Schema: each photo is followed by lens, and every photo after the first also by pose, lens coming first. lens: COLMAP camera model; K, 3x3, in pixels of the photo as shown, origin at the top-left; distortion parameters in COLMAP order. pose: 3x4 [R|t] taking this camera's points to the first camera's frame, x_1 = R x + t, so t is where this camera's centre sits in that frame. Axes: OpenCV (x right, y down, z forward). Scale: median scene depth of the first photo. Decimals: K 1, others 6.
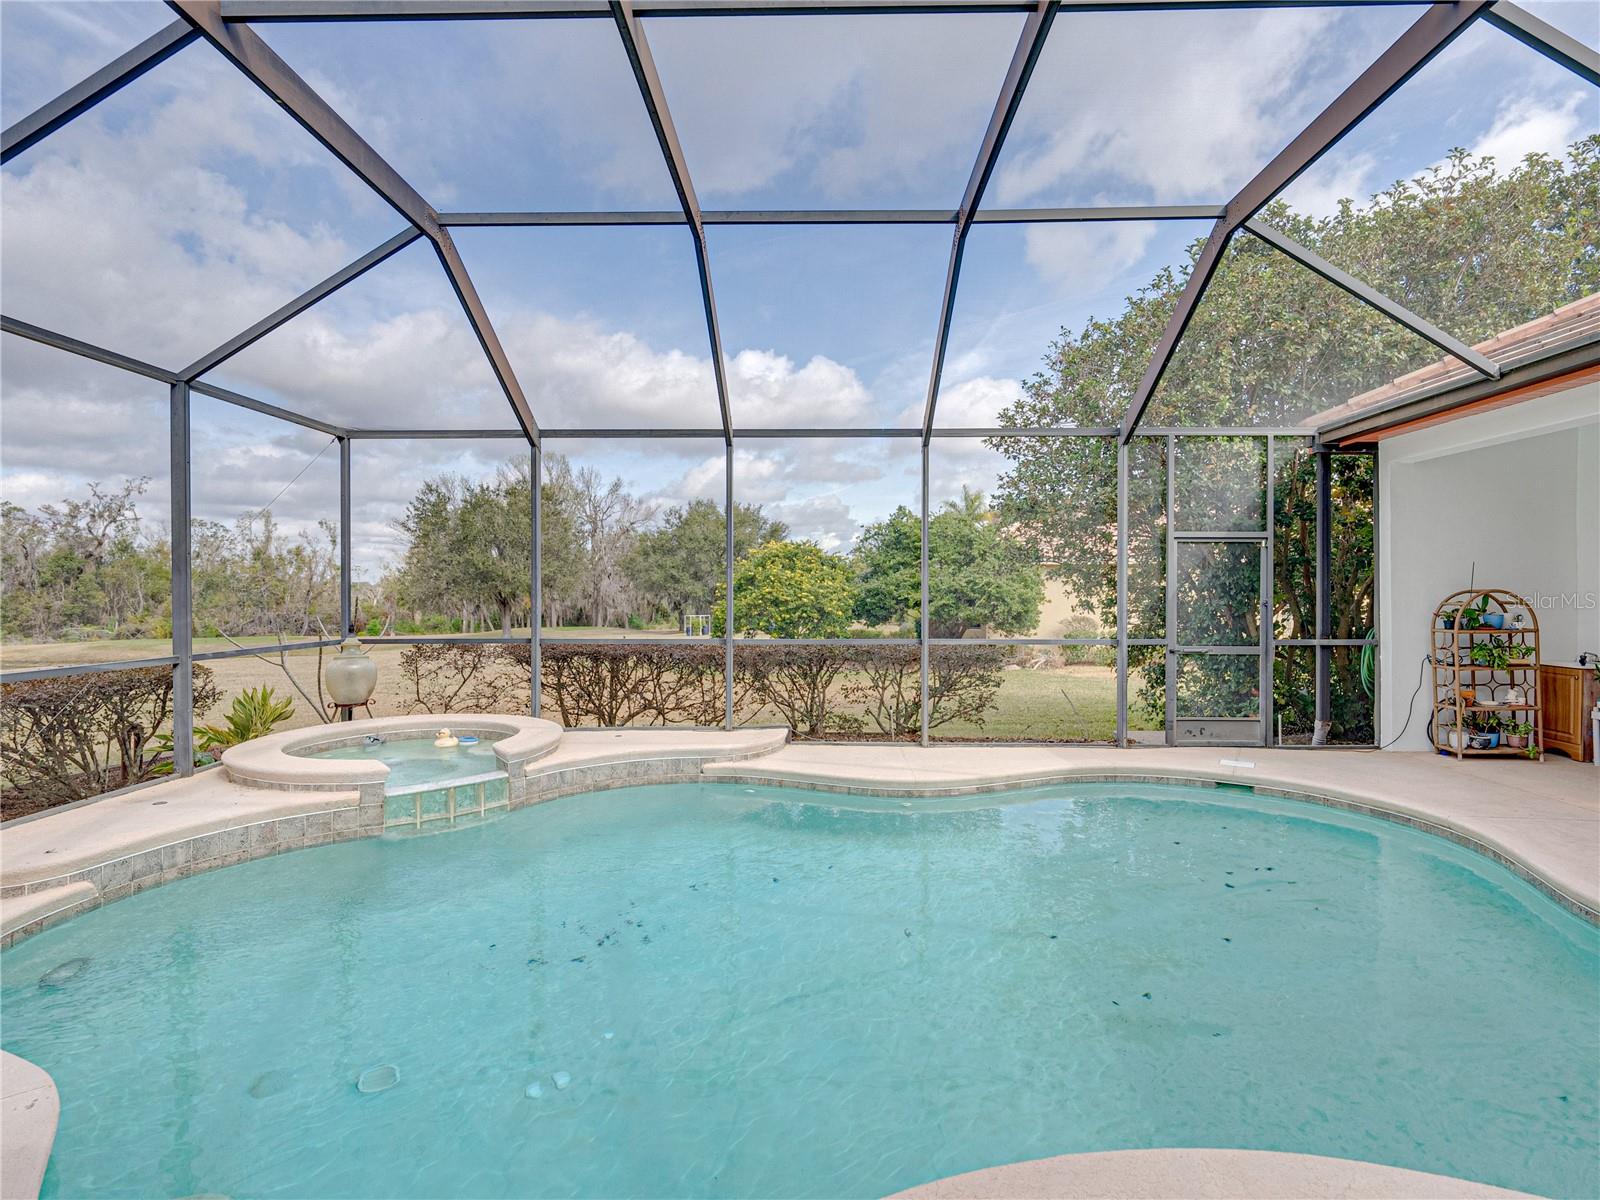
lens RADIAL K [[779.1, 0, 804.8], [0, 779.1, 589.2], [0, 0, 1]] dist [0.001160, -0.000490]
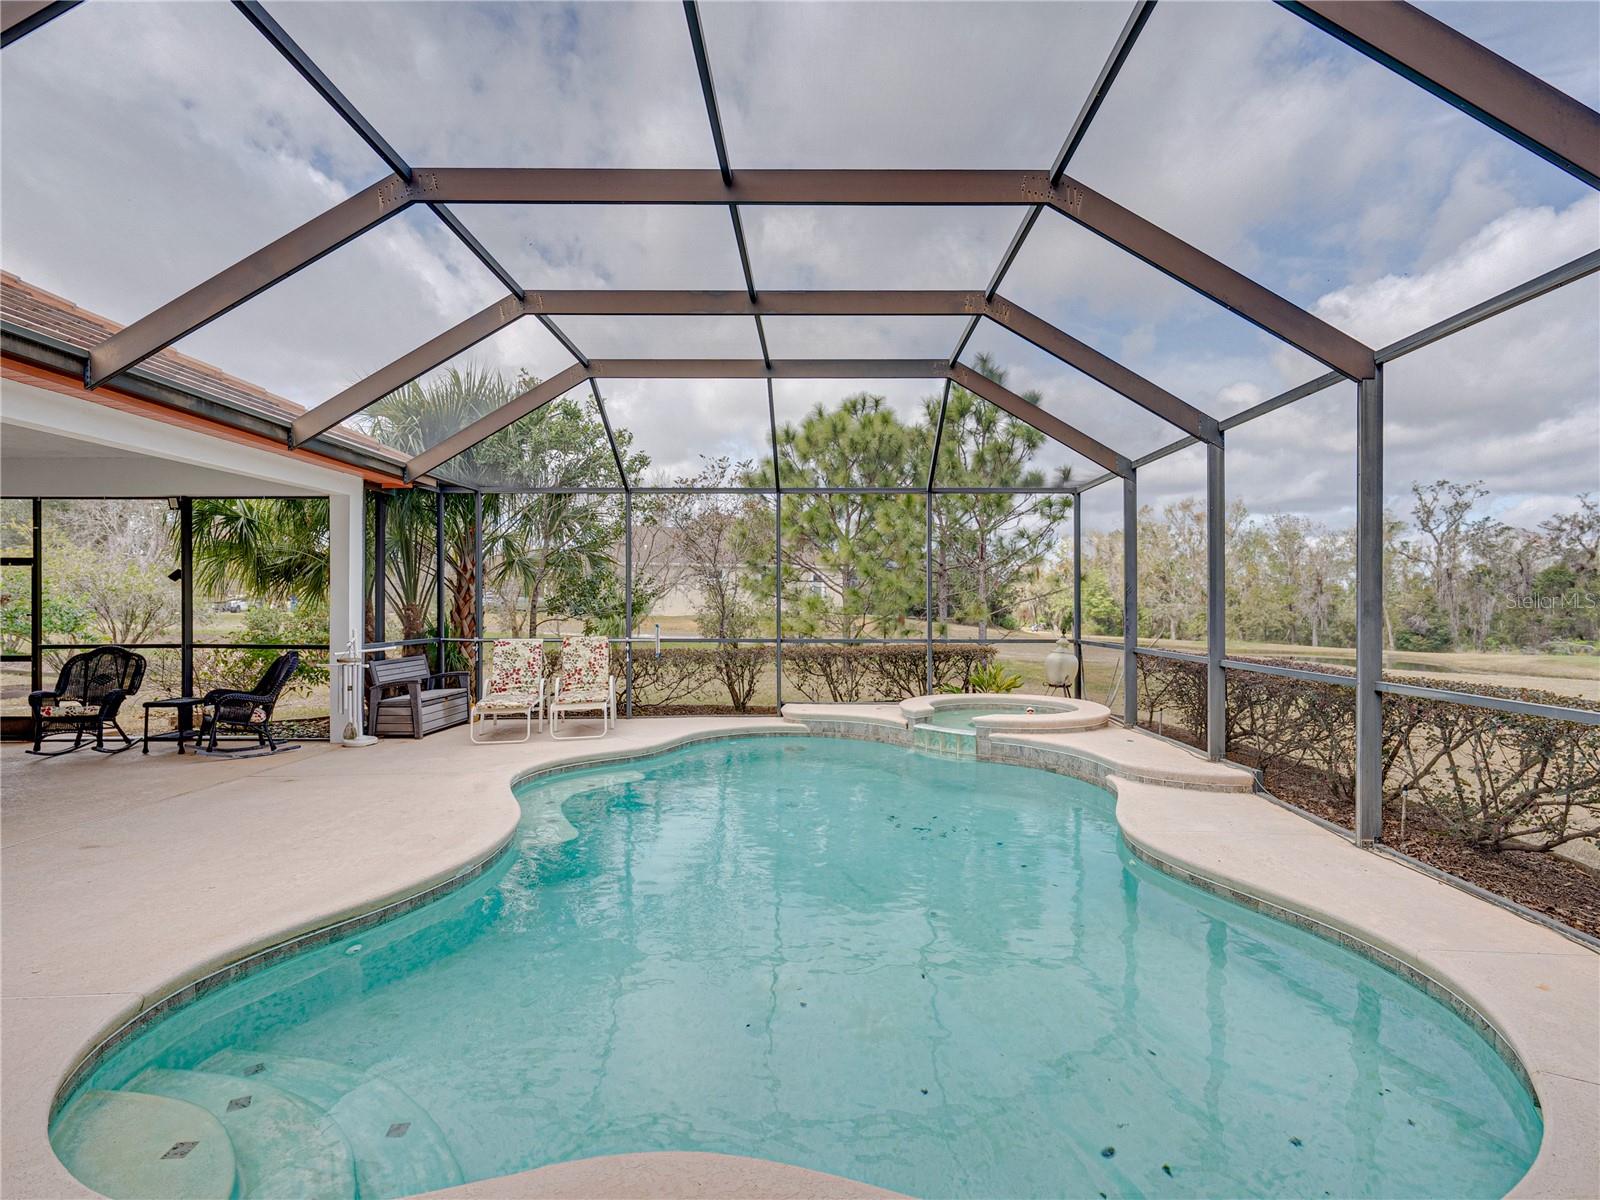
lens RADIAL K [[779.1, 0, 817.1], [0, 779.1, 610.3], [0, 0, 1]] dist [0.001160, -0.000490]
pose [[0.010946, 0.008305, -0.999906, 0.562394], [0.000984, 0.999965, 0.008316, 0.001249], [0.999940, -0.001075, 0.010937, 0.386232]]
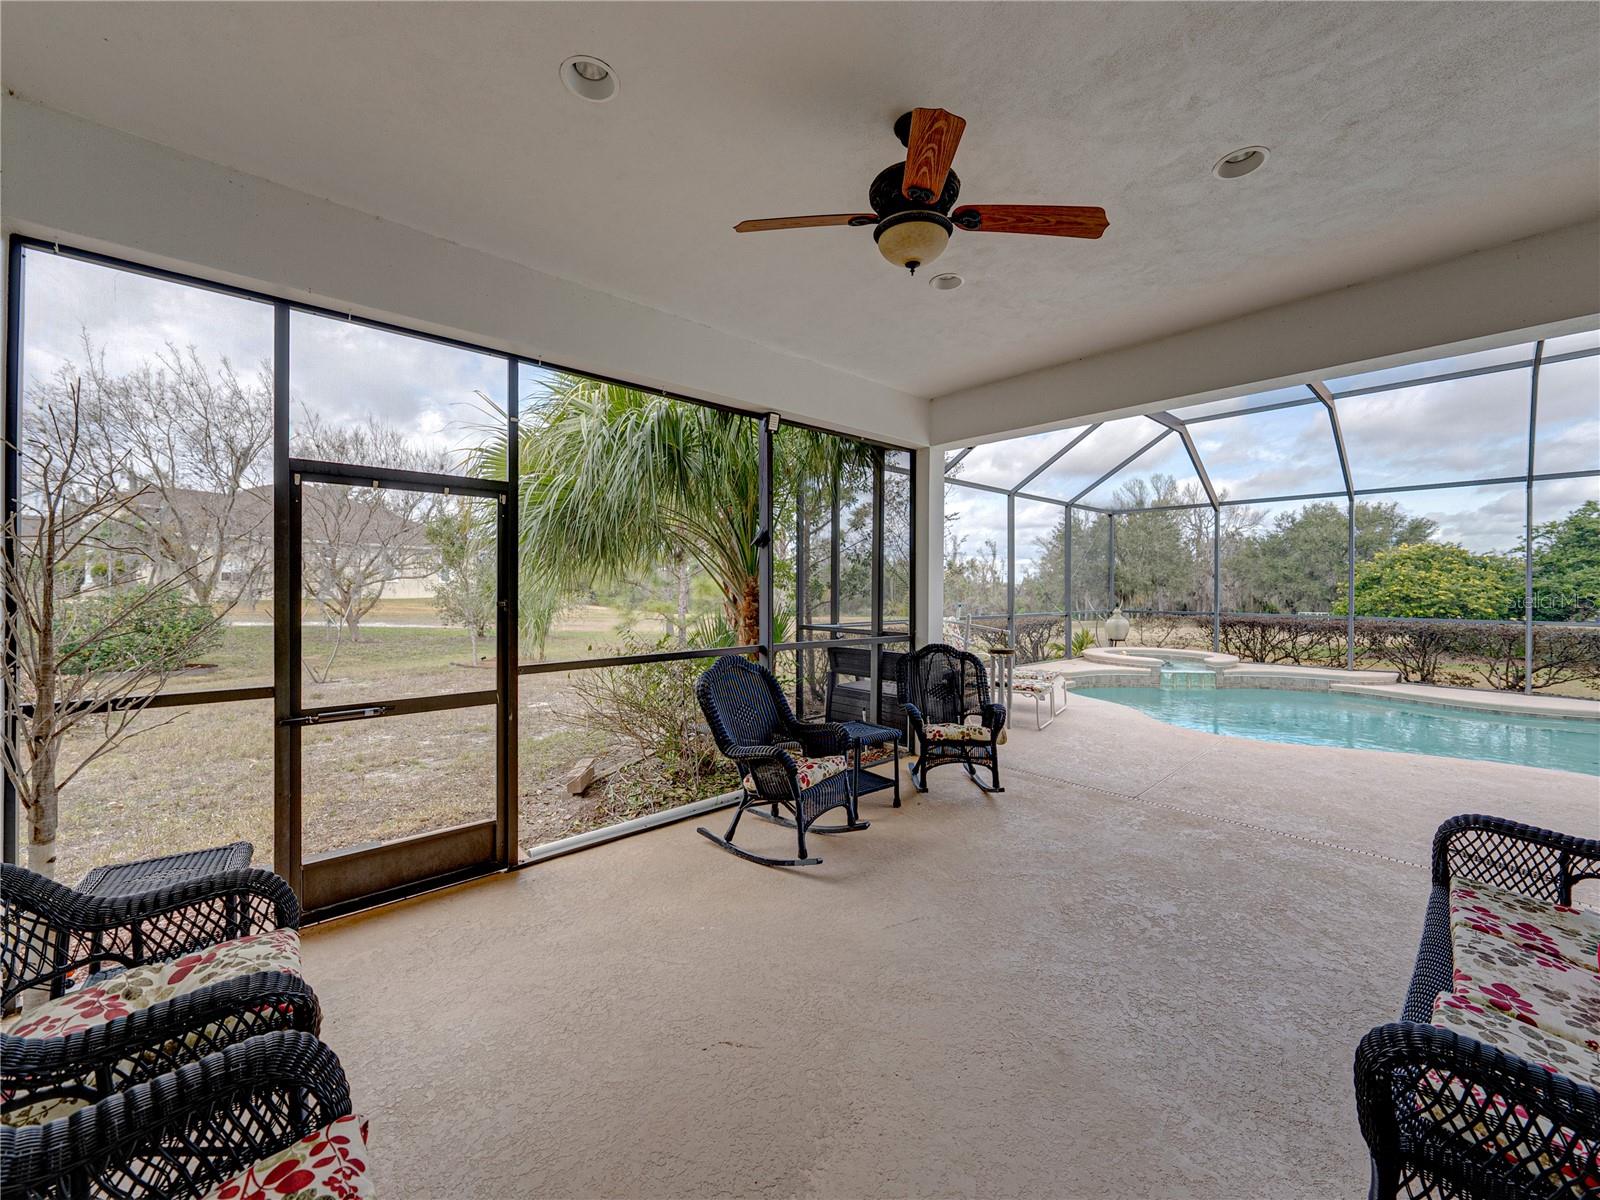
lens RADIAL K [[618.0, 0, 810.6], [0, 618.0, 591.3], [0, 0, 1]] dist [-0.002042, 0.000292]
pose [[0.683714, 0.006708, -0.729719, 0.055171], [-0.002425, 0.999973, 0.006920, 0.002991], [0.729746, -0.002962, 0.683712, -0.543599]]
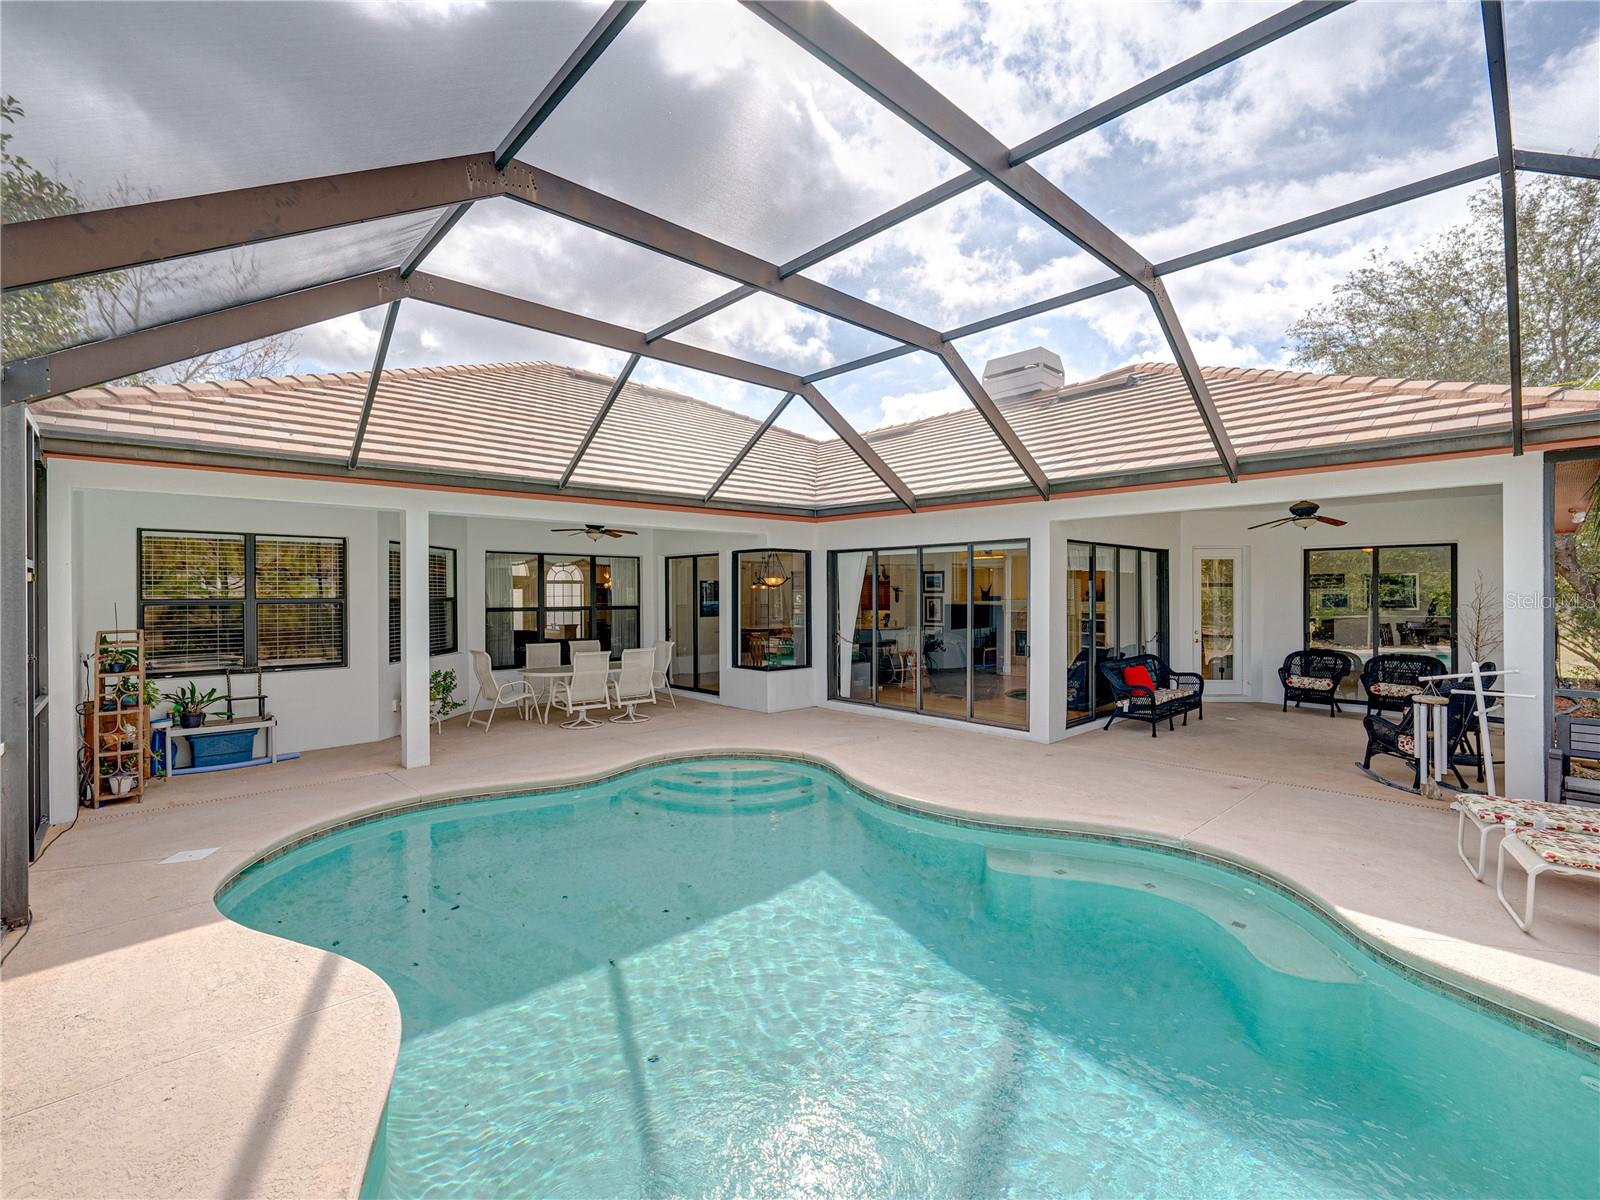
lens RADIAL K [[709.3, 0, 809.6], [0, 709.3, 597.4], [0, 0, 1]] dist [-0.000228, -0.002640]
pose [[-0.702361, 0.000669, 0.711821, -0.267537], [0.005152, 0.999978, 0.004143, -0.027563], [-0.711802, 0.006577, -0.702349, 0.677429]]
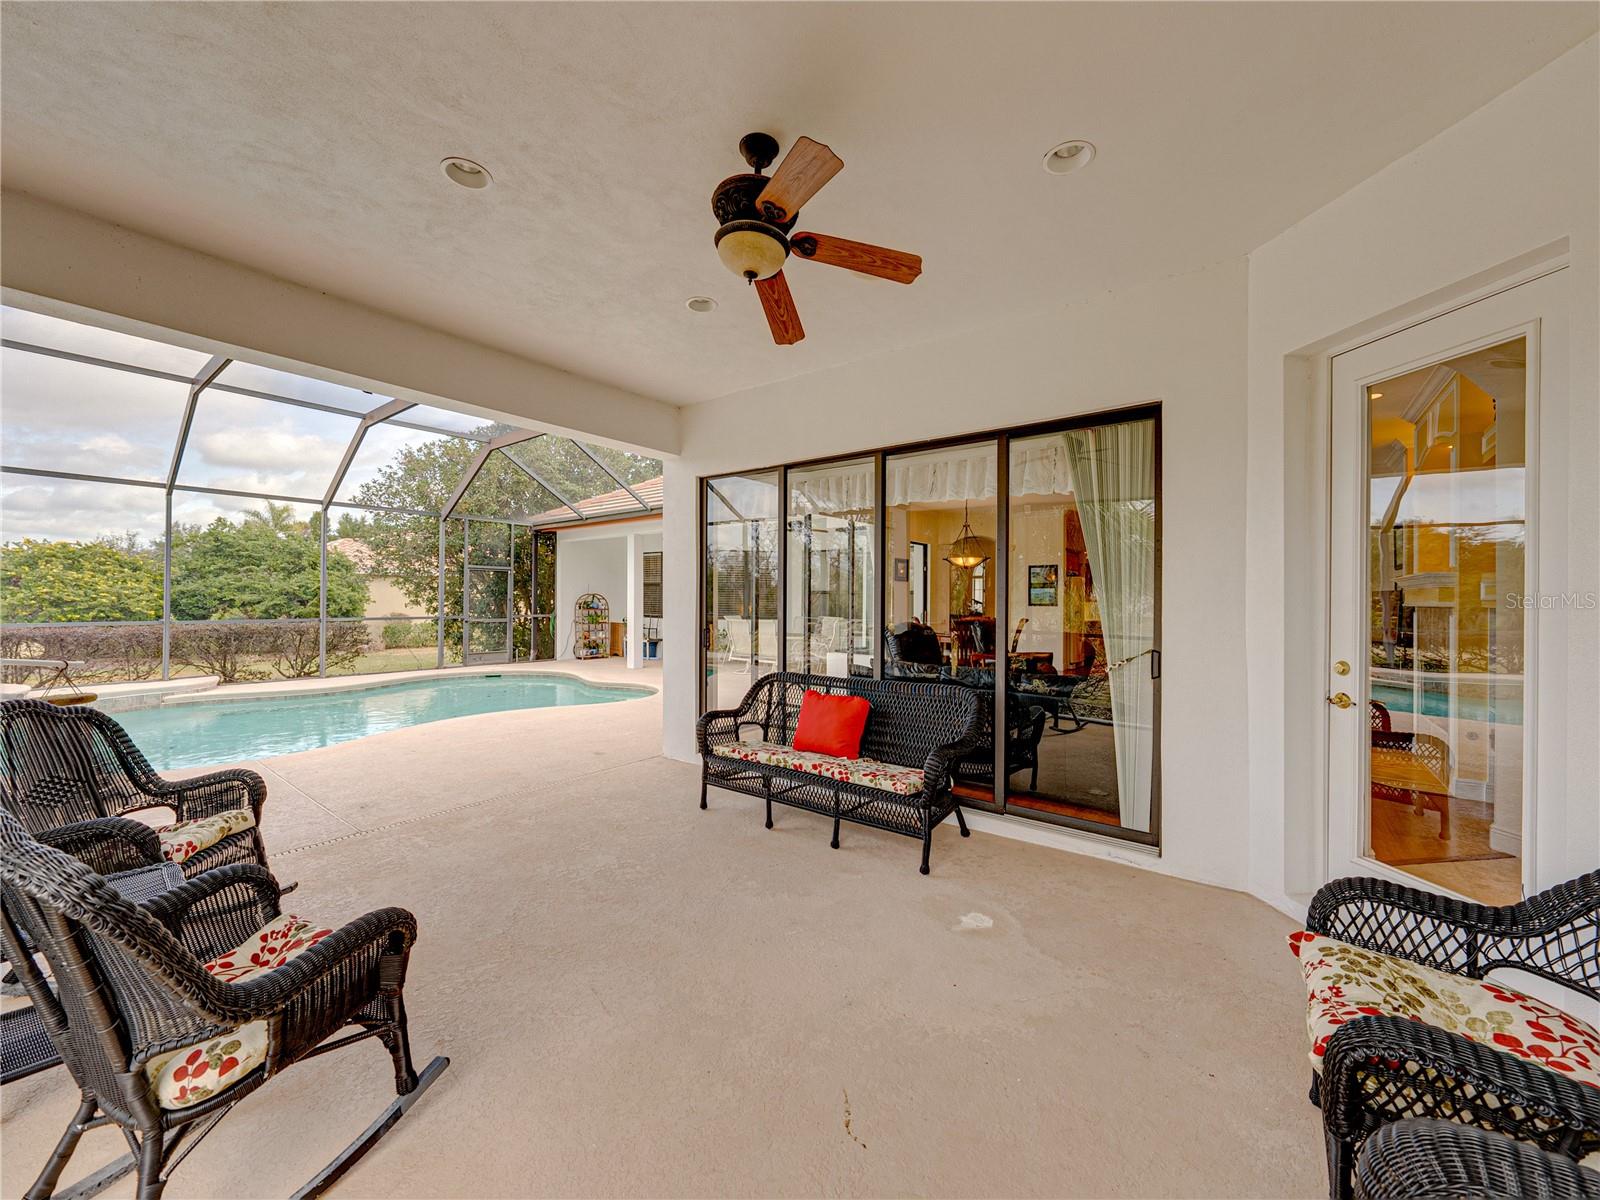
lens RADIAL K [[618.0, 0, 805.5], [0, 618.0, 599.4], [0, 0, 1]] dist [-0.002042, 0.000292]
pose [[0.589101, 0.003883, 0.808050, -0.240662], [-0.008447, 0.999963, 0.001353, 0.007704], [-0.808015, -0.007622, 0.589112, -0.514934]]
